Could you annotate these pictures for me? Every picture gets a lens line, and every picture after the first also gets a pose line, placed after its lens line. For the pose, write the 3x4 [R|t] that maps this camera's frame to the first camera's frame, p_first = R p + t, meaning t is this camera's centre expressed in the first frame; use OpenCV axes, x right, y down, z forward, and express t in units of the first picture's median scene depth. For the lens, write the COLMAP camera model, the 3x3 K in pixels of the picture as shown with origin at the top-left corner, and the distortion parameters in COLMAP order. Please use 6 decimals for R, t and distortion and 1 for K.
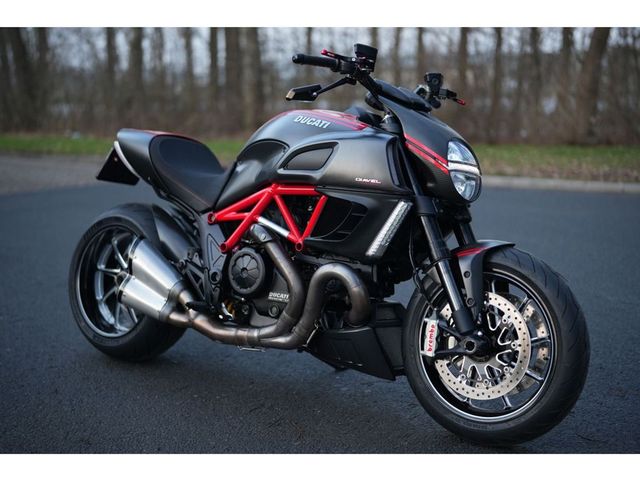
lens RADIAL K [[921.9, 0, 320.0], [0, 921.9, 240.0], [0, 0, 1]] dist [-0.097555, 1.187727]
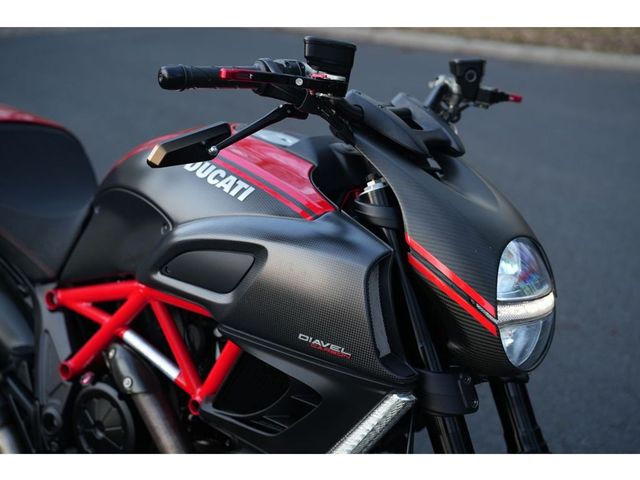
lens RADIAL K [[921.9, 0, 320.0], [0, 921.9, 240.0], [0, 0, 1]] dist [-0.097555, 1.187727]
pose [[0.999604, 0.025484, 0.011904, 0.040966], [-0.027351, 0.979395, 0.200094, -0.198940], [-0.006559, -0.200341, 0.979704, 0.525118]]
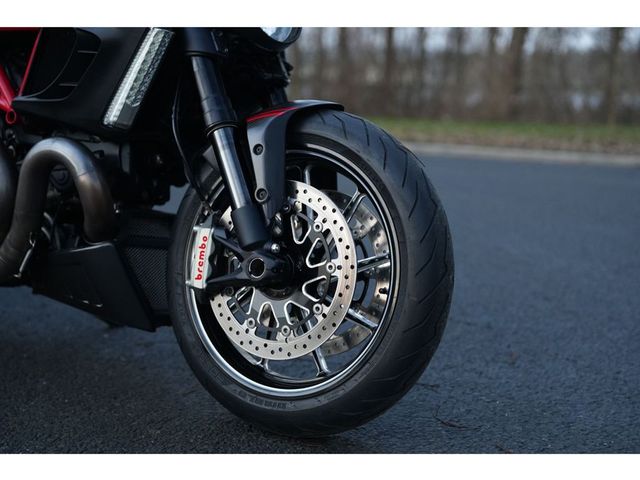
lens RADIAL K [[921.9, 0, 320.0], [0, 921.9, 240.0], [0, 0, 1]] dist [-0.097555, 1.187727]
pose [[0.996897, 0.023803, 0.075030, 0.144719], [-0.024046, 0.999708, 0.002334, 0.086805], [-0.074953, -0.004131, 0.997179, 0.372598]]
